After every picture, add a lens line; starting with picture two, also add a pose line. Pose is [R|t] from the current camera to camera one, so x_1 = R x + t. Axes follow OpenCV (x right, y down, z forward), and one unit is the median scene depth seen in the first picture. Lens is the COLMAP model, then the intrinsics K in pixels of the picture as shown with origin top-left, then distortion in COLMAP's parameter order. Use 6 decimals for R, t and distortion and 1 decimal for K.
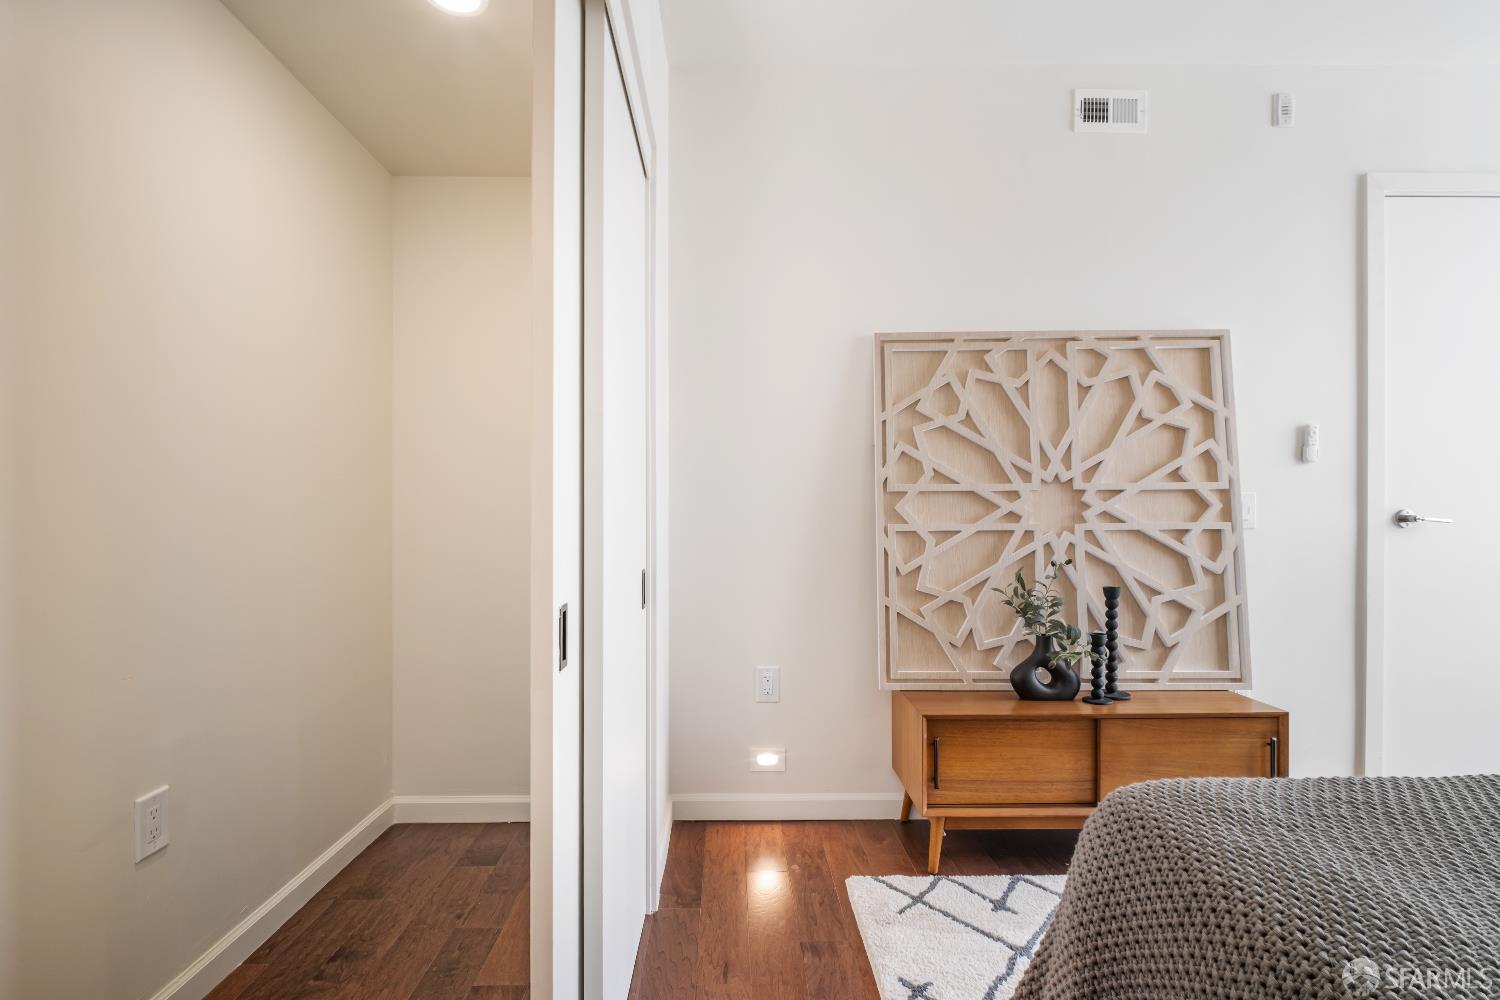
lens RADIAL K [[714.7, 0, 749.8], [0, 714.7, 489.6], [0, 0, 1]] dist [-0.003268, -0.004624]
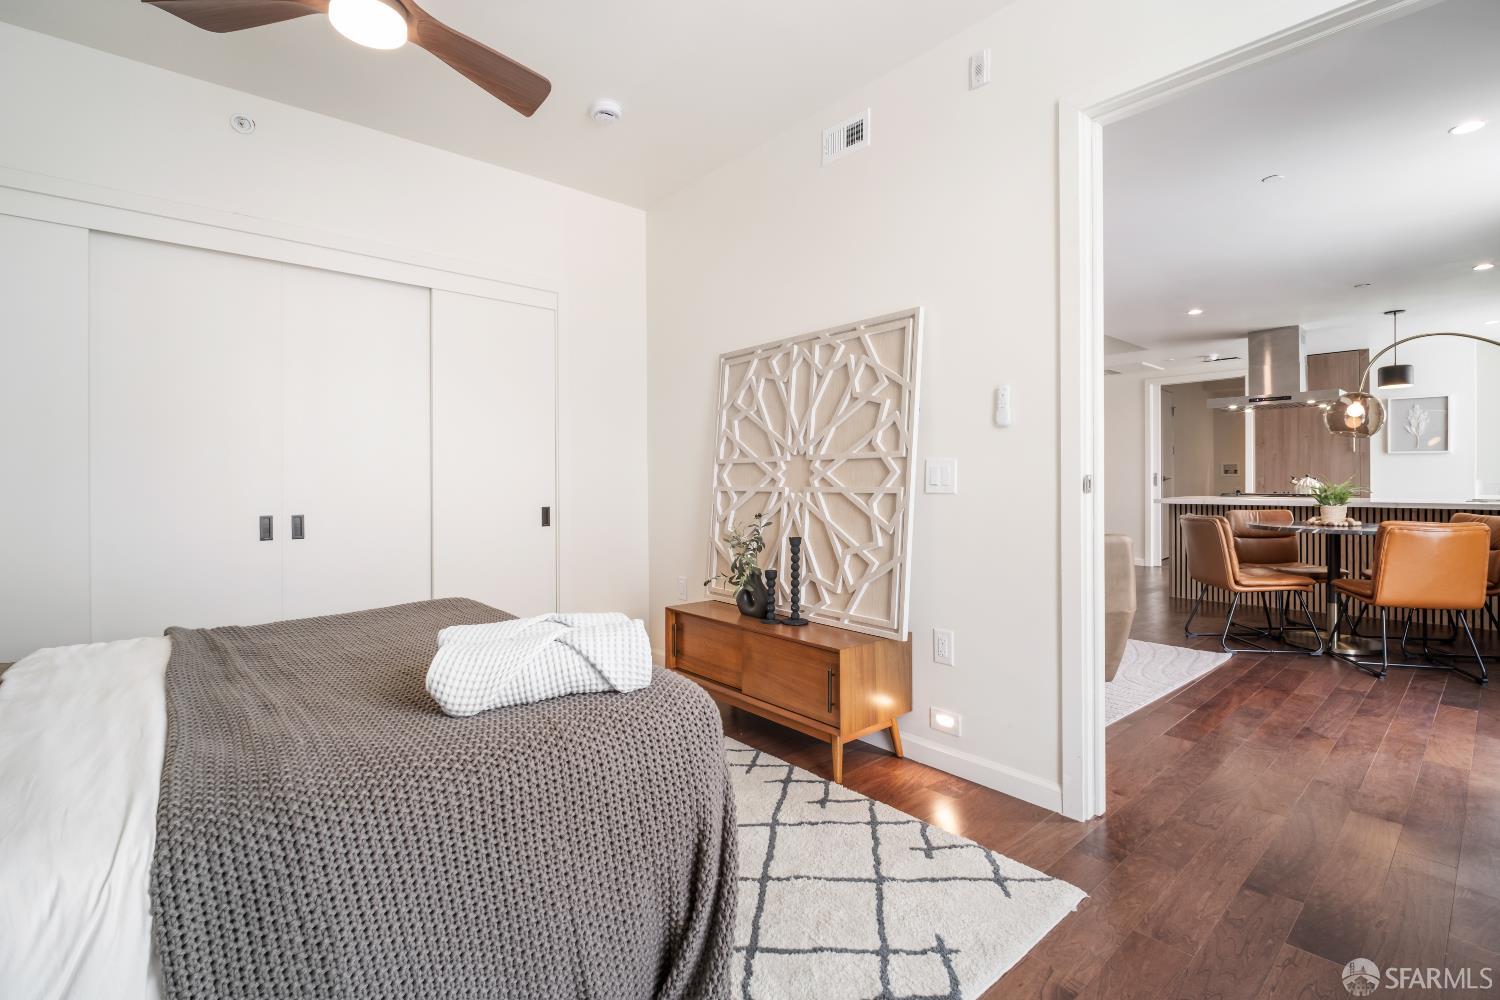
lens RADIAL K [[714.7, 0, 746.8], [0, 714.7, 495.8], [0, 0, 1]] dist [-0.003268, -0.004624]
pose [[0.643971, 0.017234, -0.764856, 1.338536], [-0.006135, 0.999830, 0.017364, 0.041847], [0.765025, -0.006489, 0.643967, 0.116683]]
